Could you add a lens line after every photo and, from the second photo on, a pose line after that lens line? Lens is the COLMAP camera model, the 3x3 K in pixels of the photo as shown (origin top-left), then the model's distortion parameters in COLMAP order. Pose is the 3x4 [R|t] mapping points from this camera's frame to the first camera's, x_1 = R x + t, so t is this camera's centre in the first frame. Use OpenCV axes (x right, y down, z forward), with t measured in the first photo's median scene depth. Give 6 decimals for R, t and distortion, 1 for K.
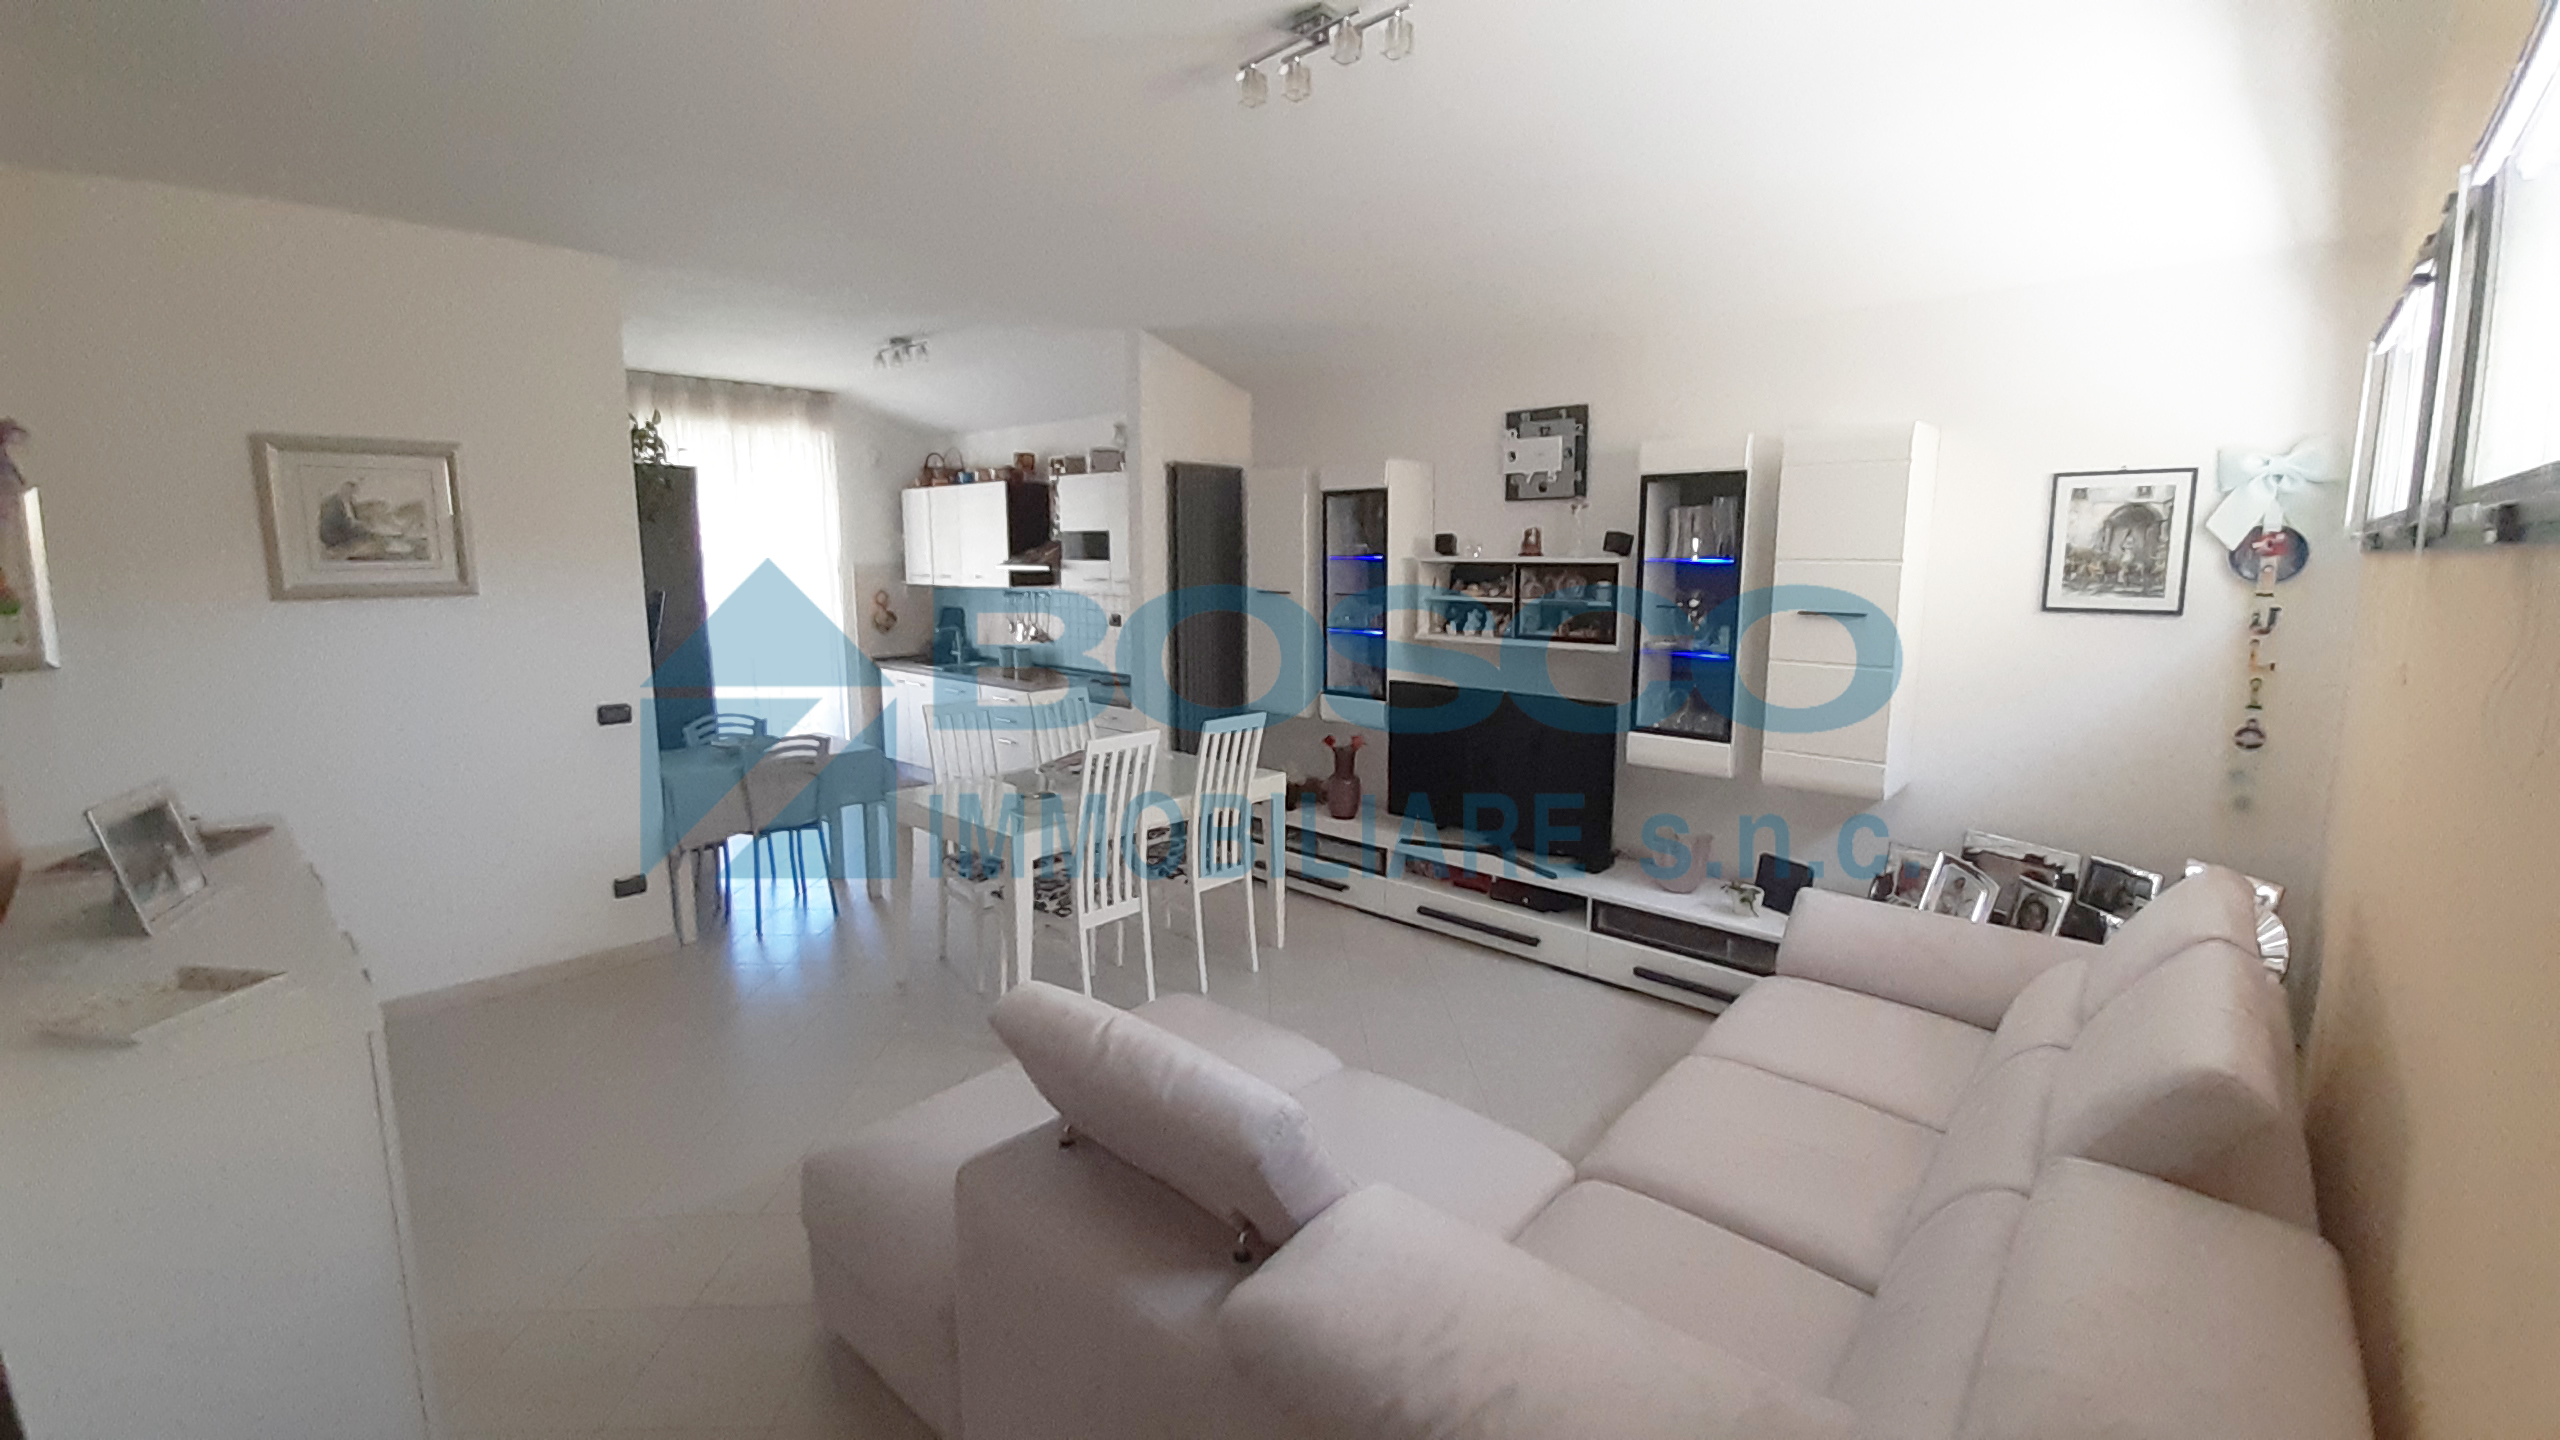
lens RADIAL K [[1027.1, 0, 1296.1], [0, 1027.1, 692.7], [0, 0, 1]] dist [0.000865, -0.000055]
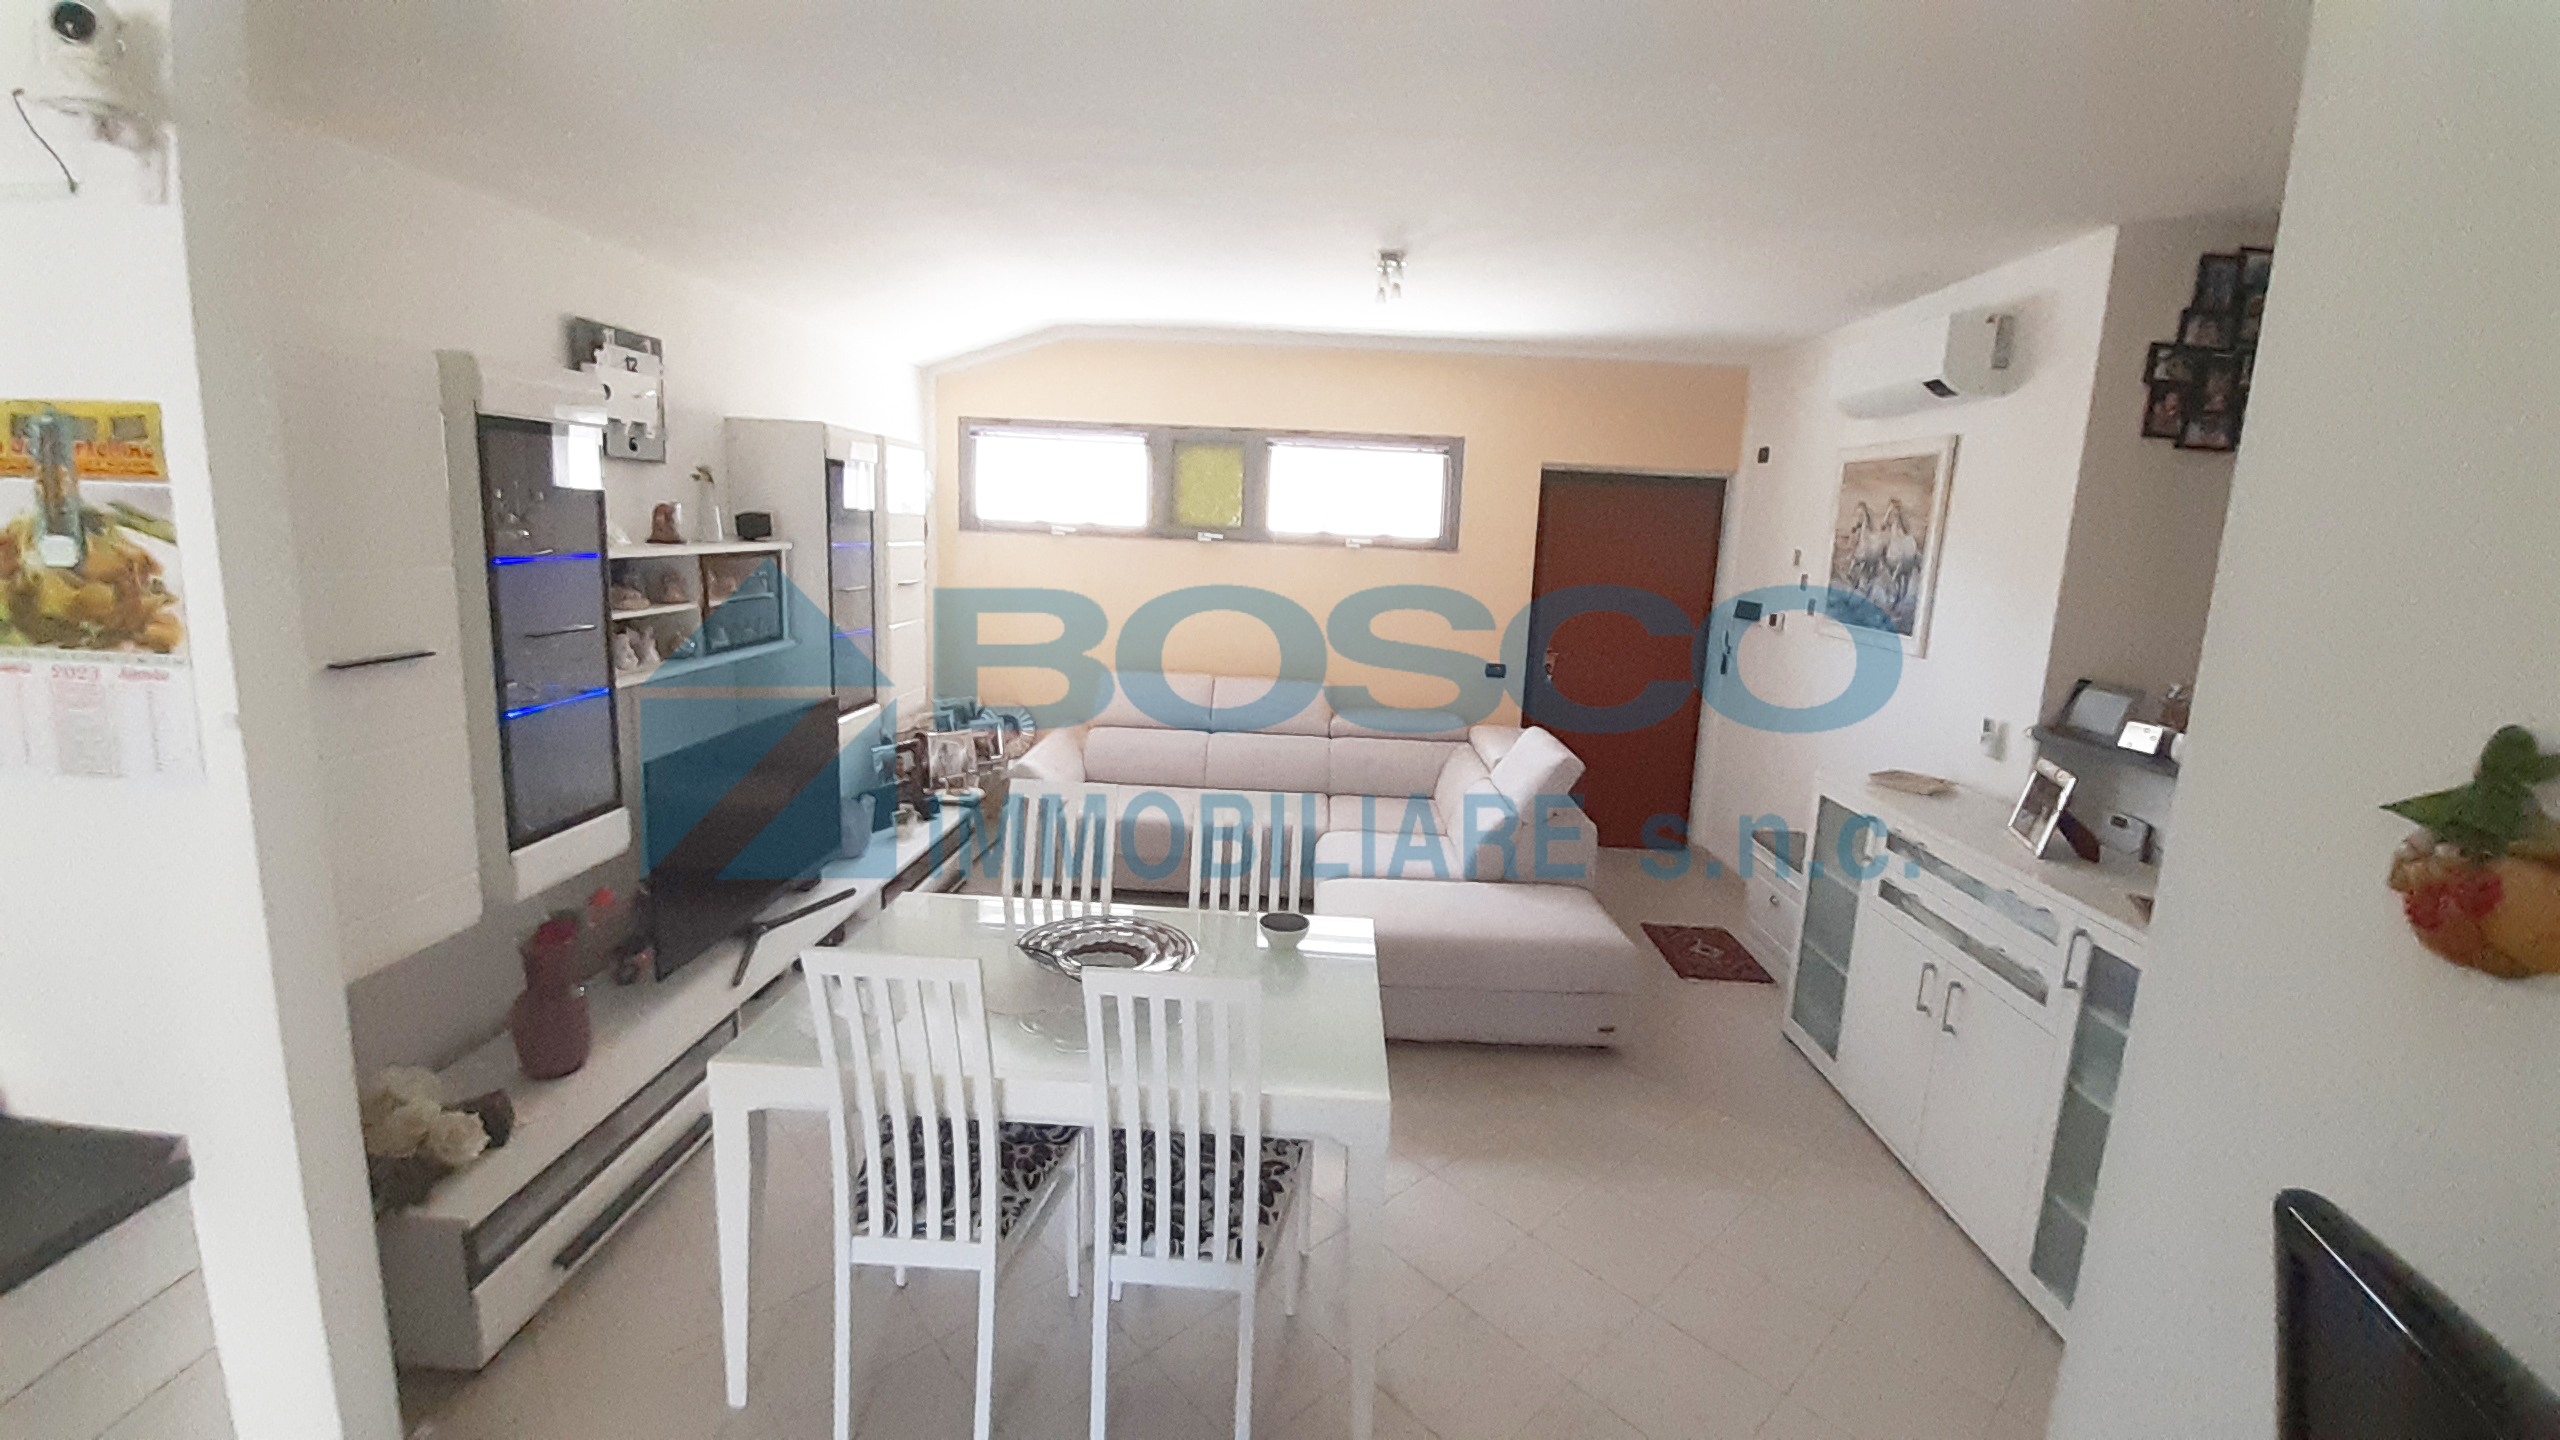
lens RADIAL K [[1027.1, 0, 1296.1], [0, 1027.1, 692.7], [0, 0, 1]] dist [0.000865, -0.000055]
pose [[-0.654698, -0.155050, 0.739817, -0.413715], [0.055792, 0.966155, 0.251858, -0.127560], [-0.753828, 0.206167, -0.623889, 0.771954]]
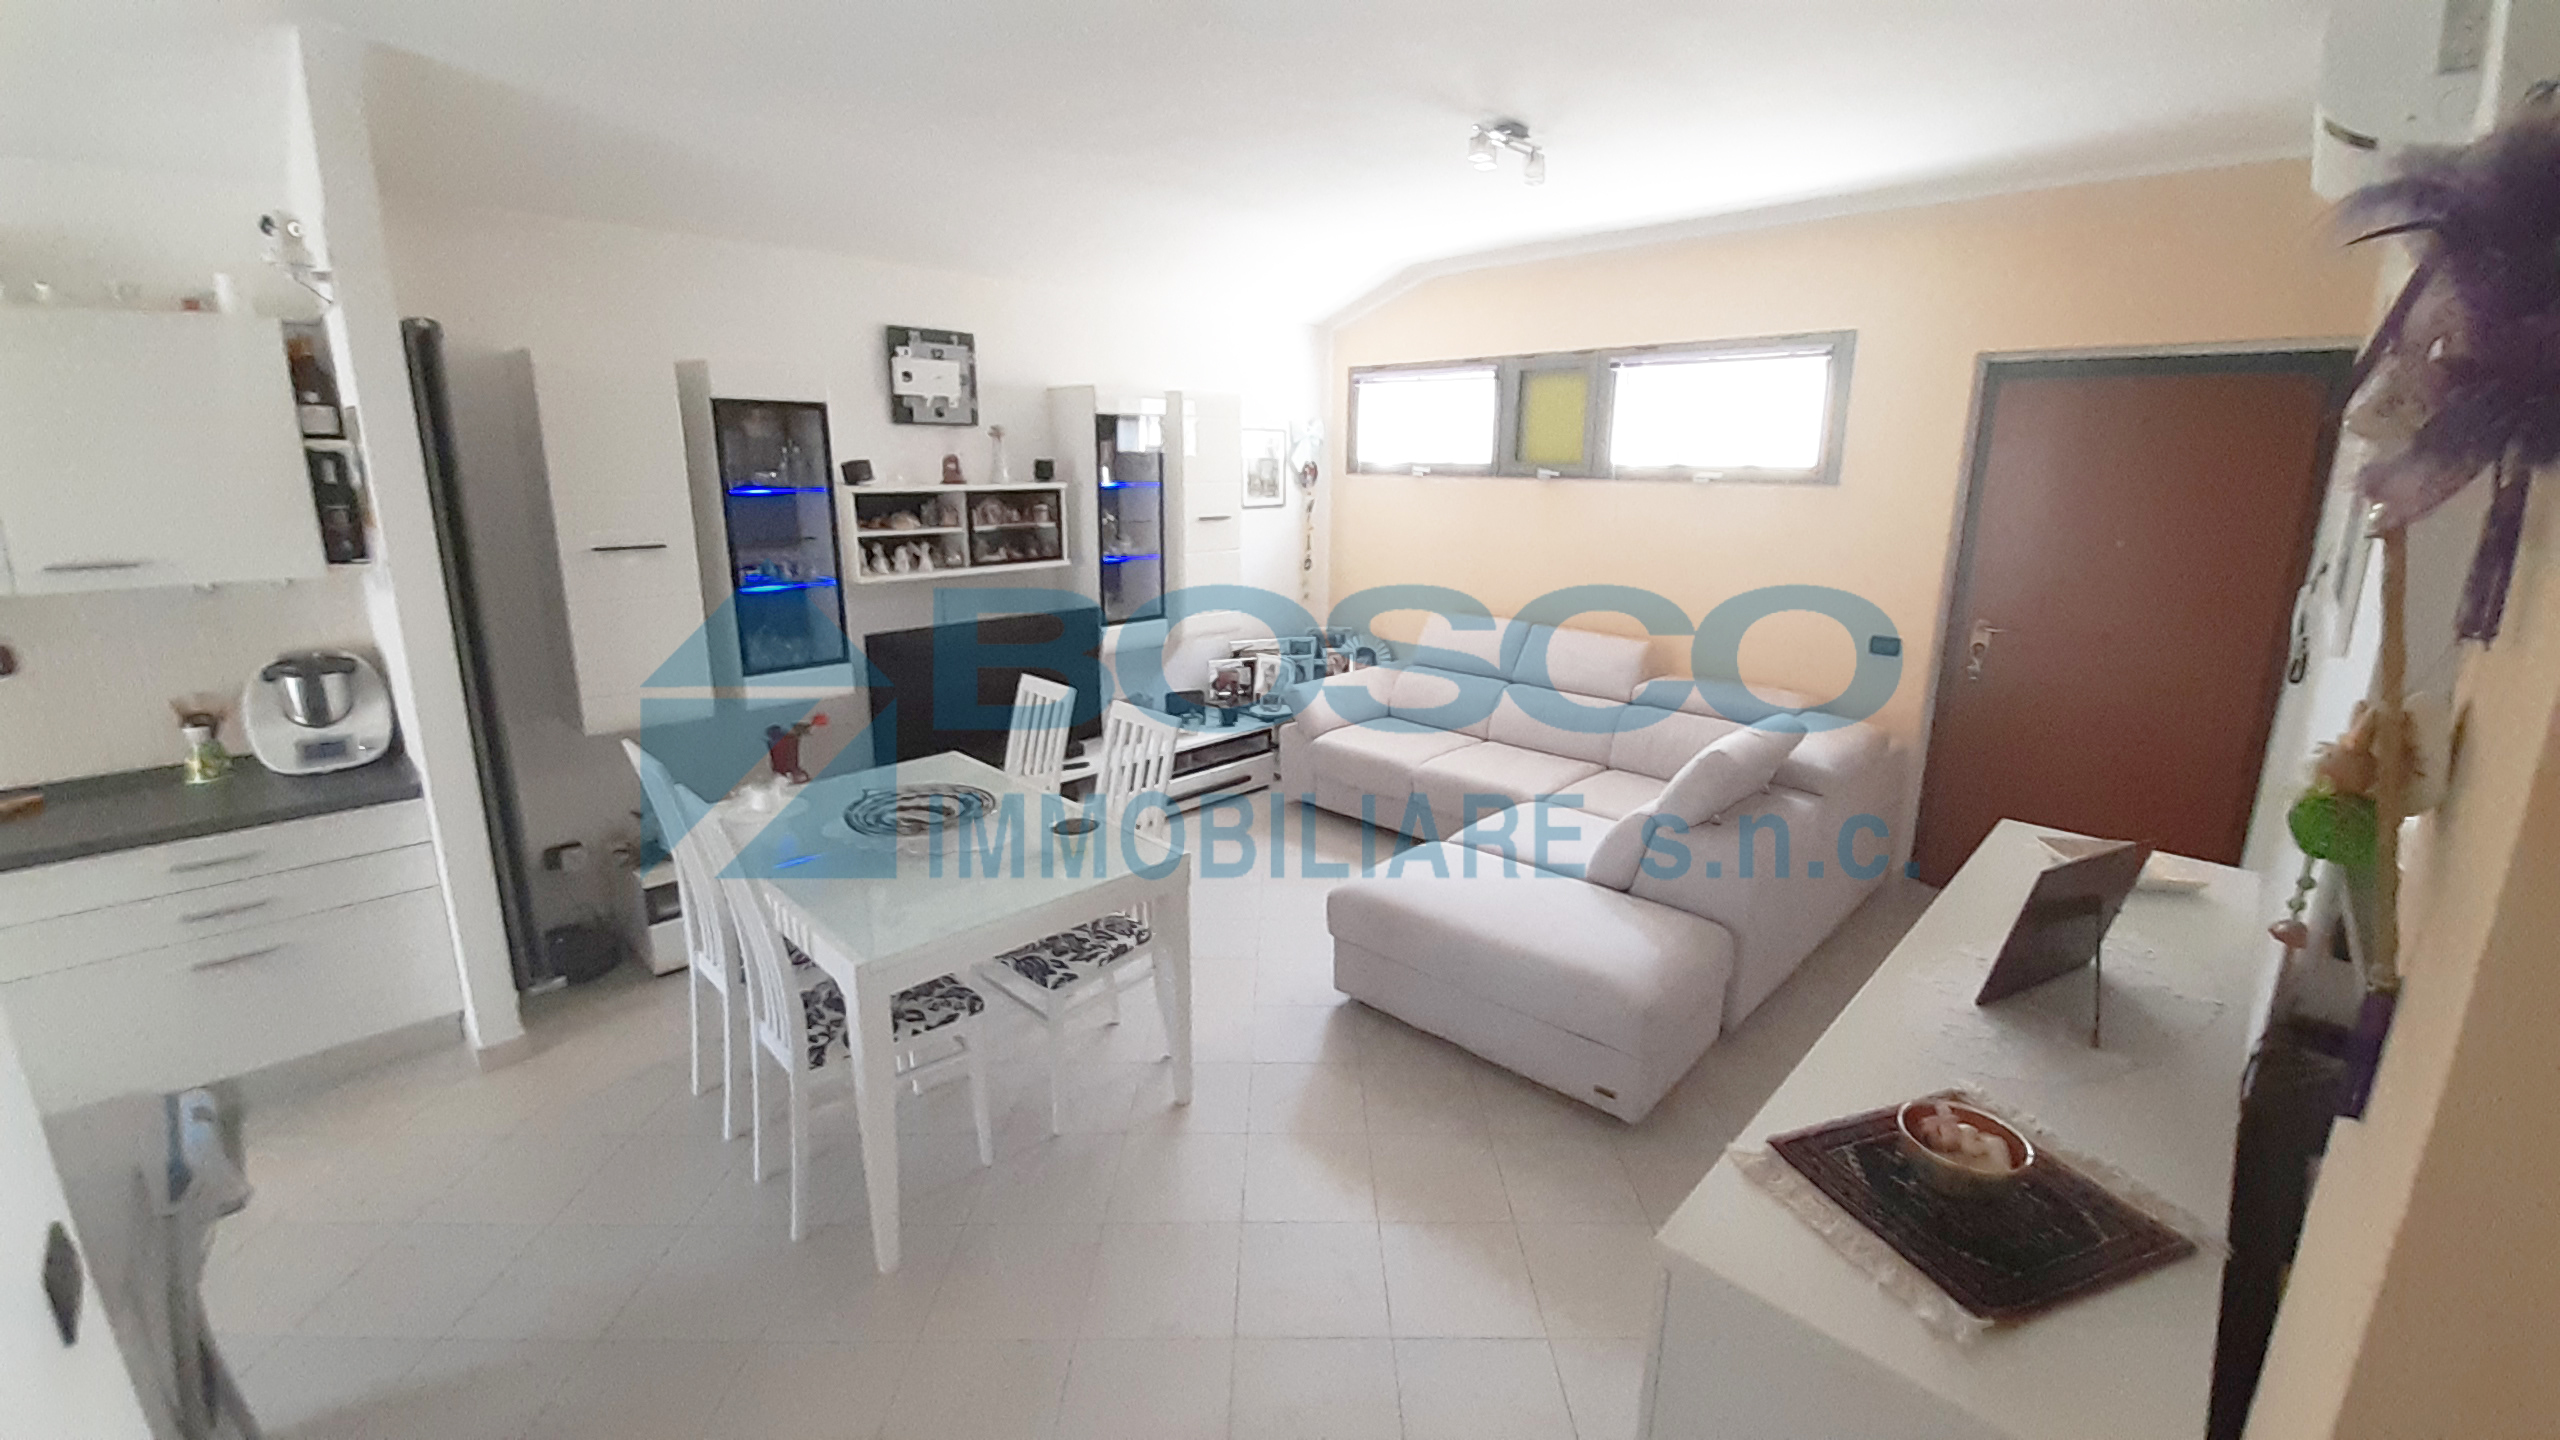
lens RADIAL K [[1015.7, 0, 1289.1], [0, 1015.7, 679.7], [0, 0, 1]] dist [0.032900, -0.021470]
pose [[0.030310, -0.221975, 0.974581, -0.521586], [0.125516, 0.968156, 0.216608, -0.082741], [-0.991629, 0.115760, 0.057206, 0.436402]]
